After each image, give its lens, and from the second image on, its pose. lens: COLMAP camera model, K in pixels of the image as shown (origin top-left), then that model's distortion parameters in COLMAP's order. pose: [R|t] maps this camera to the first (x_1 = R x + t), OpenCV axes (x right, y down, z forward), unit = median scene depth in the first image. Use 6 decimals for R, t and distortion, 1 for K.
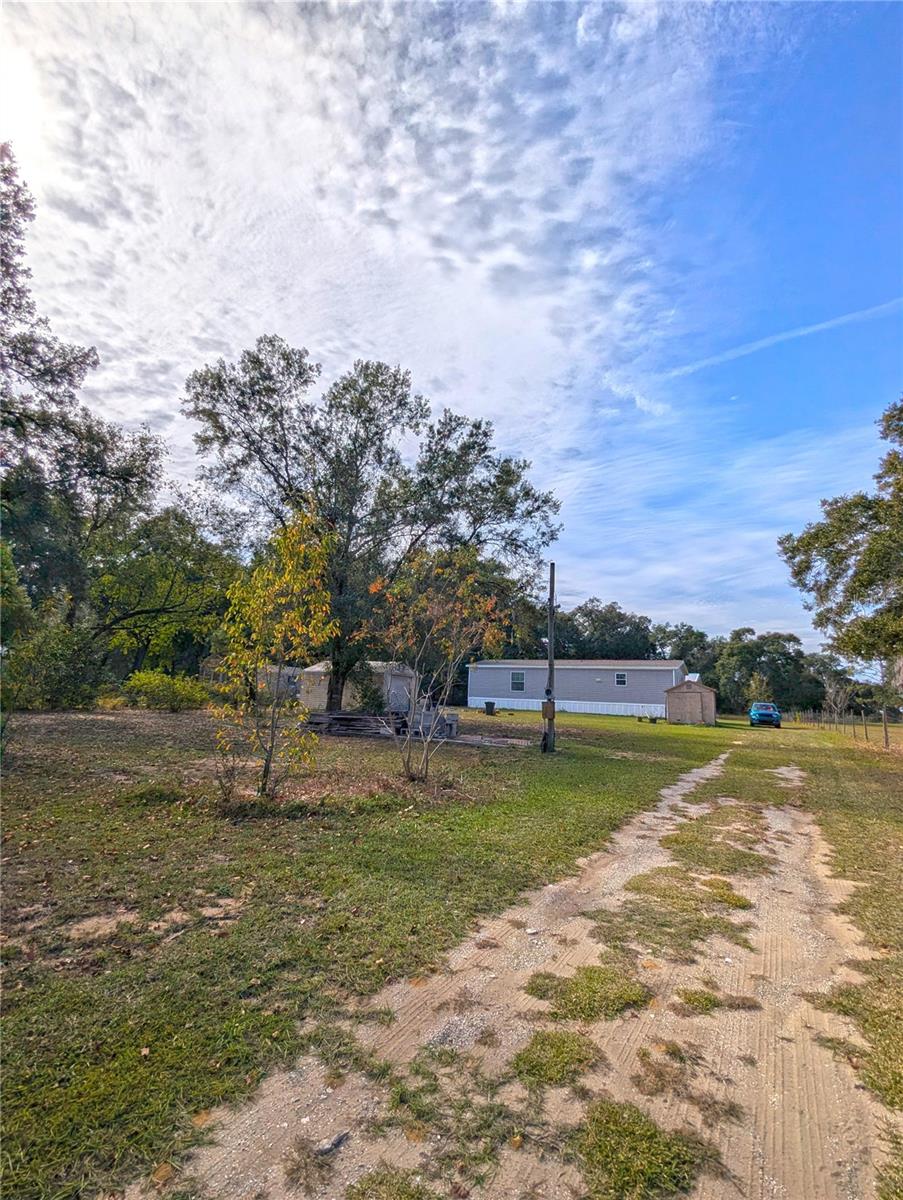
lens RADIAL K [[571.3, 0, 465.9], [0, 571.3, 599.0], [0, 0, 1]] dist [-0.008324, 0.002700]
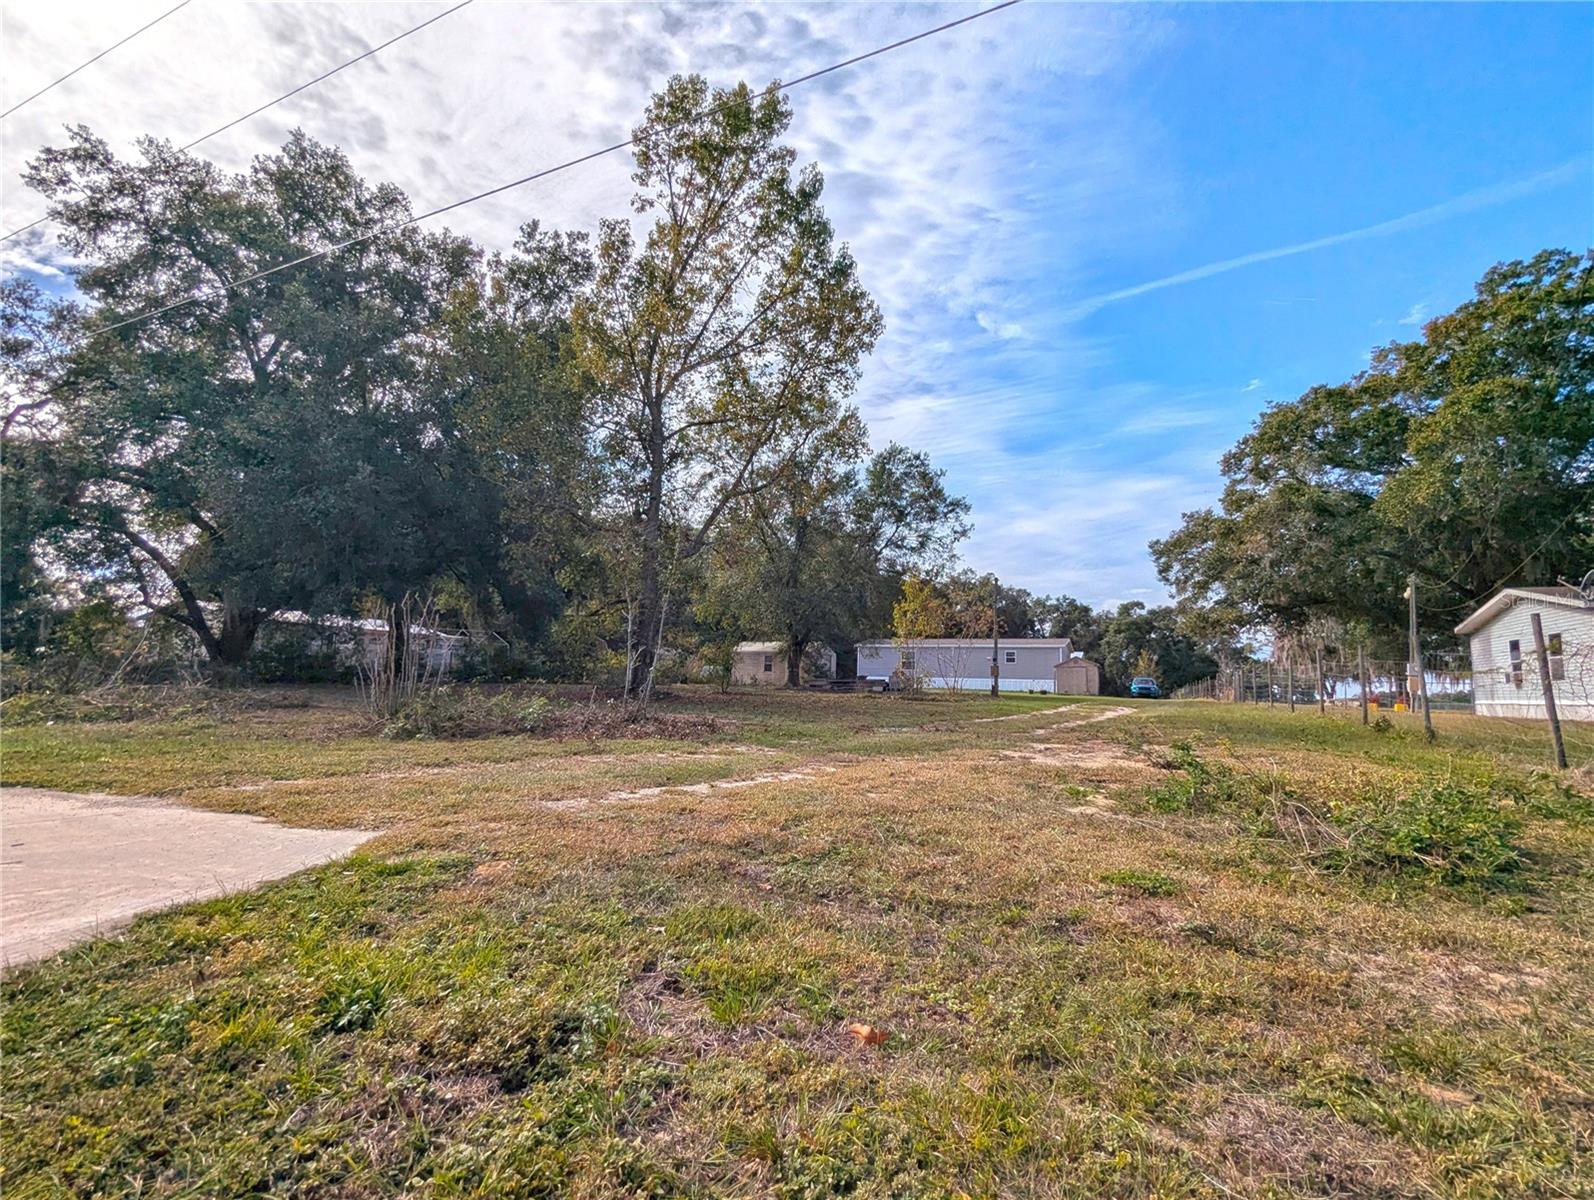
lens RADIAL K [[761.4, 0, 799.9], [0, 761.4, 580.0], [0, 0, 1]] dist [-0.004459, 0.002877]
pose [[0.999425, -0.002506, 0.033822, -0.293806], [0.001494, 0.999551, 0.029928, -0.076642], [-0.033881, -0.029860, 0.998980, -0.686377]]
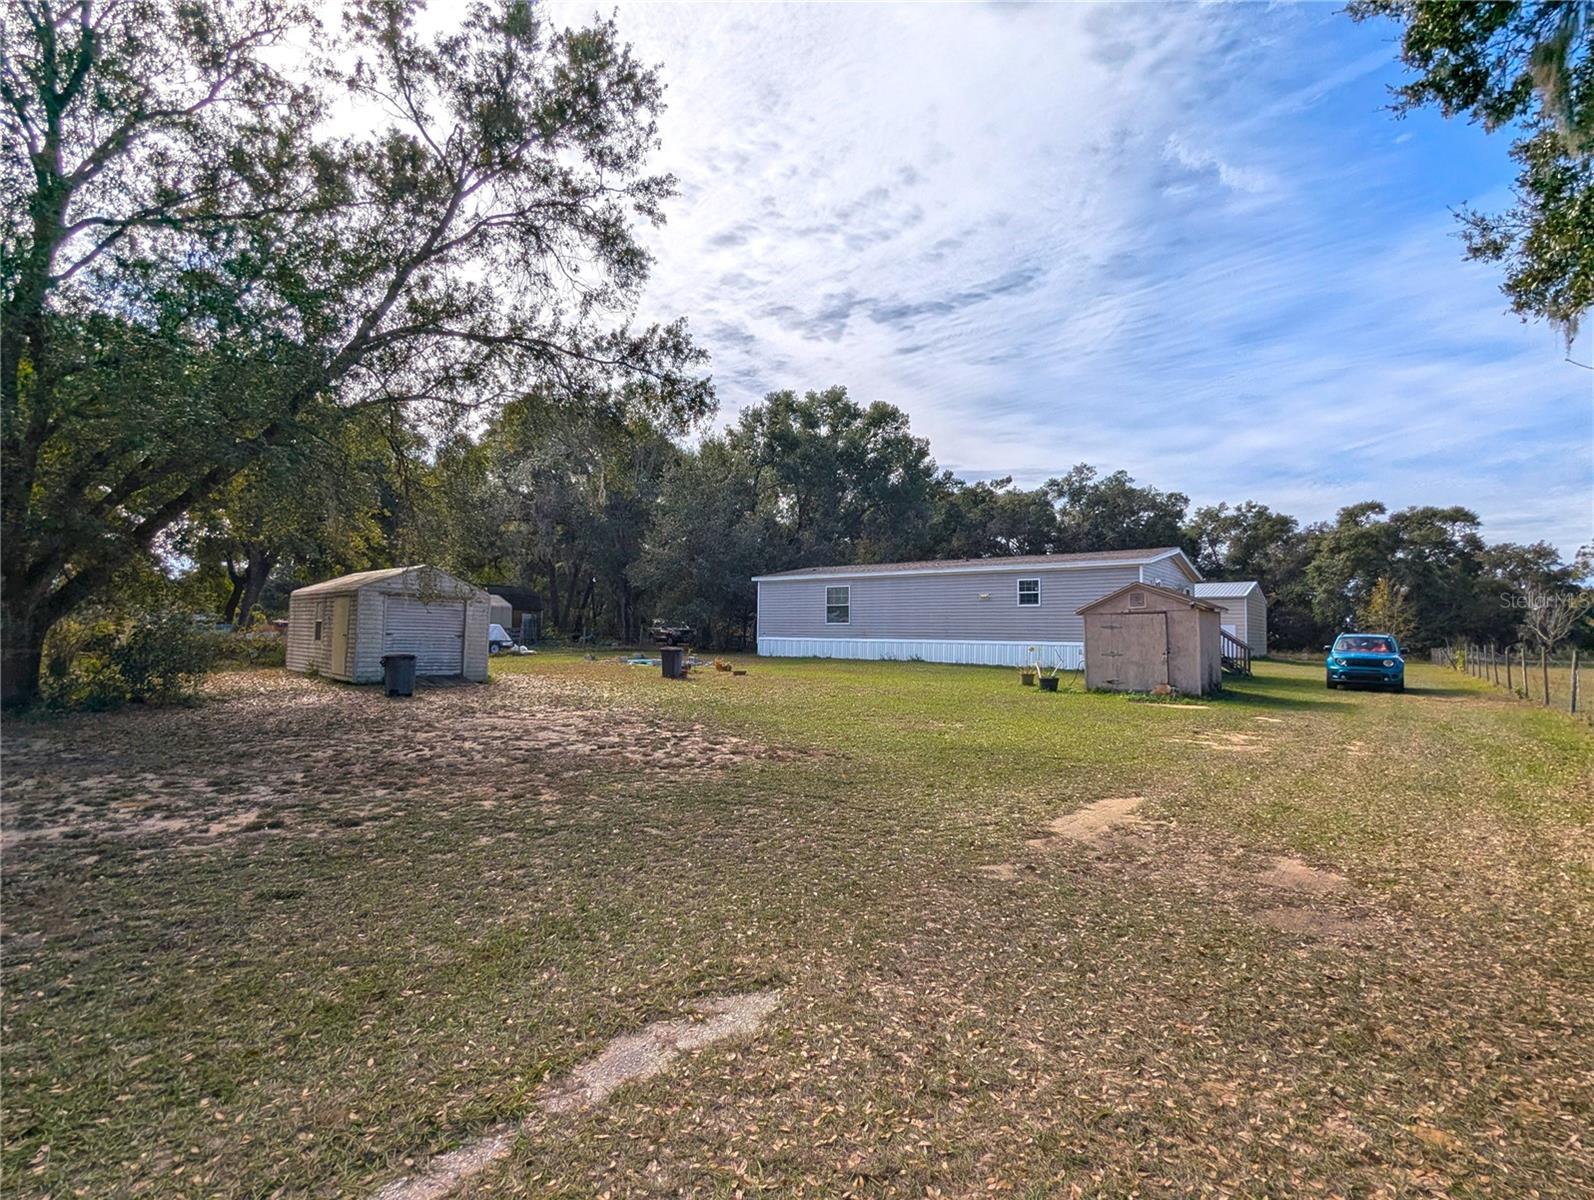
lens RADIAL K [[761.0, 0, 799.2], [0, 761.0, 605.0], [0, 0, 1]] dist [-0.003437, 0.000931]
pose [[0.978995, -0.030005, -0.201663, 0.331505], [0.056399, 0.990370, 0.126440, 0.094346], [0.195927, -0.135158, 0.971259, 0.537225]]
